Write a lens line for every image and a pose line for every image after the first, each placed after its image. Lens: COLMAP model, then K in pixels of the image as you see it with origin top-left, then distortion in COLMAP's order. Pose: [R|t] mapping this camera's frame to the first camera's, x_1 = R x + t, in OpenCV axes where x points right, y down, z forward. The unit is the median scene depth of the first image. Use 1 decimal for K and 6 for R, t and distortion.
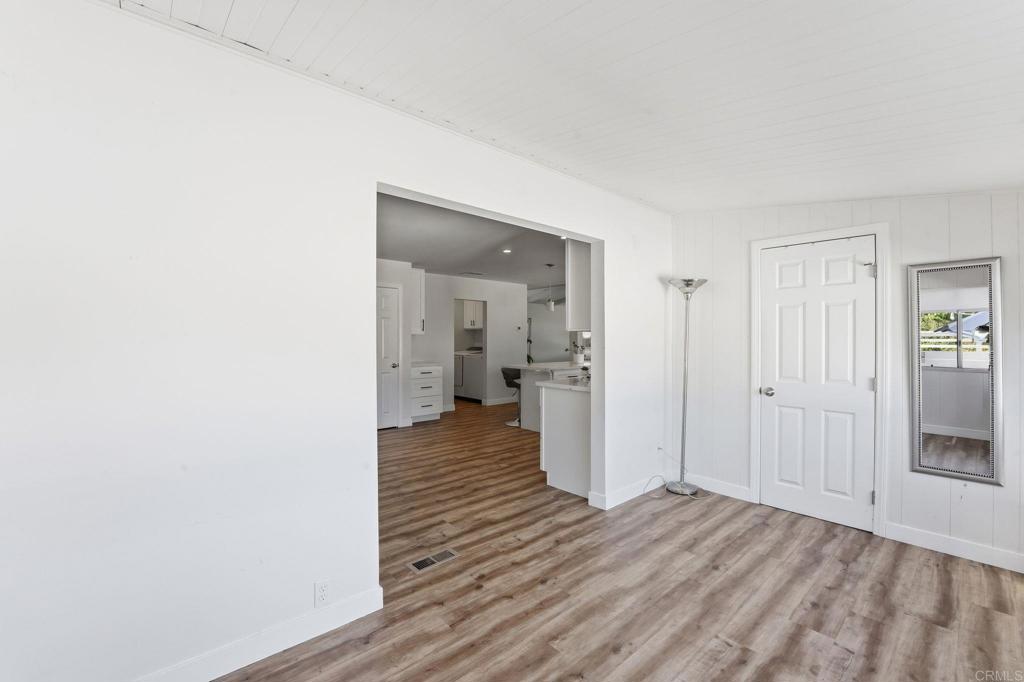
lens RADIAL K [[434.8, 0, 502.6], [0, 434.8, 338.6], [0, 0, 1]] dist [-0.017804, 0.000361]
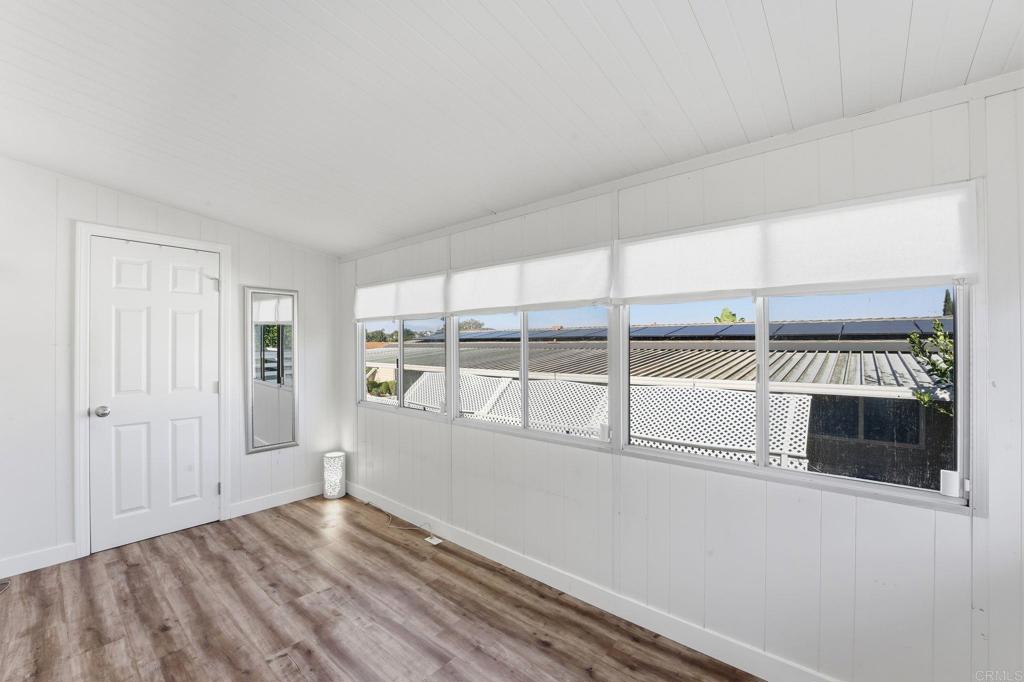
lens RADIAL K [[434.8, 0, 502.7], [0, 434.8, 345.9], [0, 0, 1]] dist [-0.017804, 0.000361]
pose [[-0.158097, -0.004114, 0.987415, -0.361596], [0.003109, 0.999984, 0.004665, -0.004023], [-0.987419, 0.003807, -0.158082, 0.446678]]
